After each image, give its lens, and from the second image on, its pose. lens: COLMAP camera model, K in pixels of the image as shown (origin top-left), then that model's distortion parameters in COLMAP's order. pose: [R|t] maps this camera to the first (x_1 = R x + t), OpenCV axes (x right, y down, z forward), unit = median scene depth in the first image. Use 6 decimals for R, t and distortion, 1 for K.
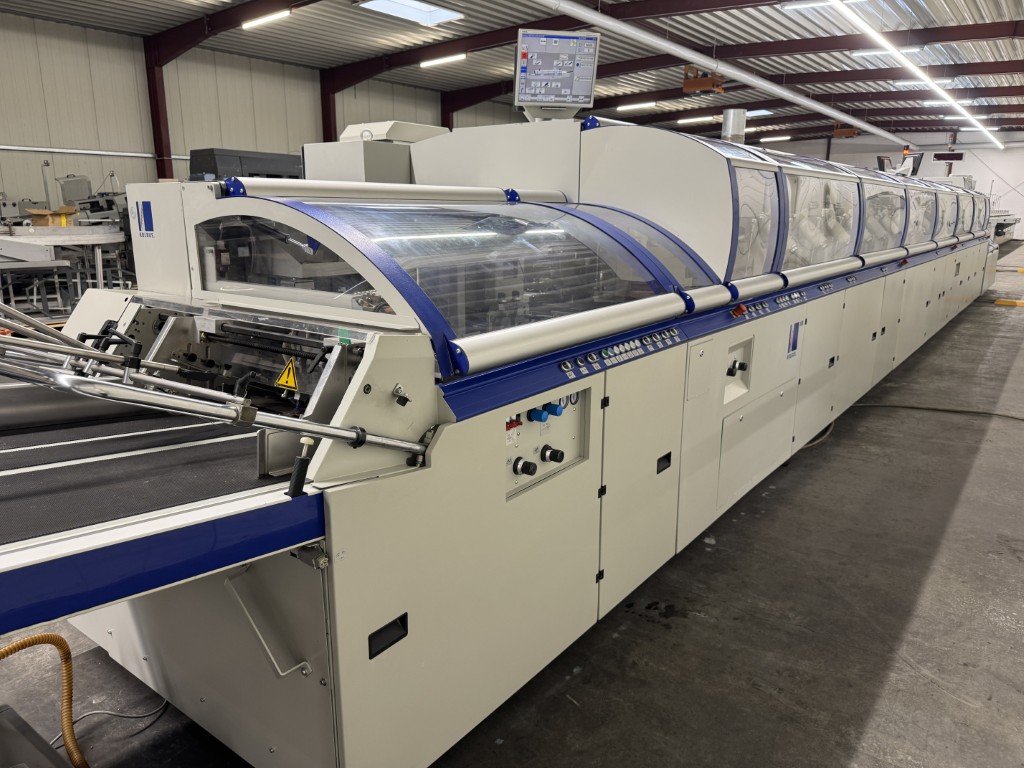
lens RADIAL K [[717.8, 0, 538.8], [0, 717.8, 382.0], [0, 0, 1]] dist [0.011608, -0.023344]
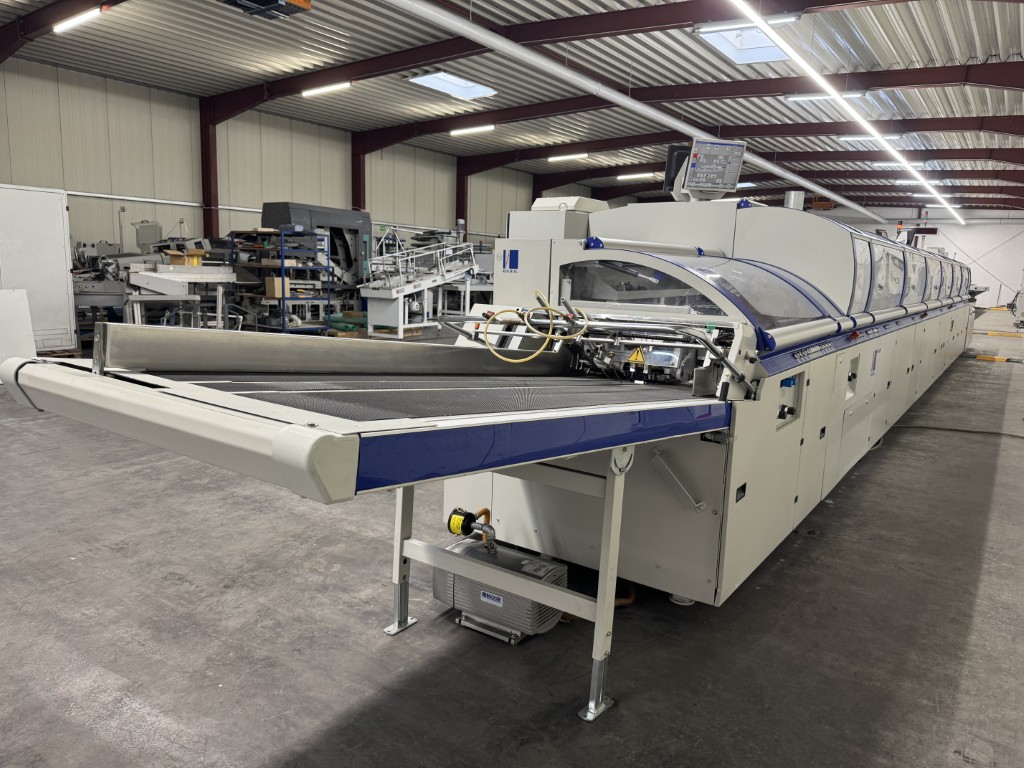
lens RADIAL K [[717.8, 0, 537.6], [0, 717.8, 380.4], [0, 0, 1]] dist [0.011608, -0.023344]
pose [[0.998828, 0.024811, 0.041550, -0.104521], [-0.021429, 0.996569, -0.079945, 0.030238], [-0.043391, 0.078961, 0.995933, -0.101532]]
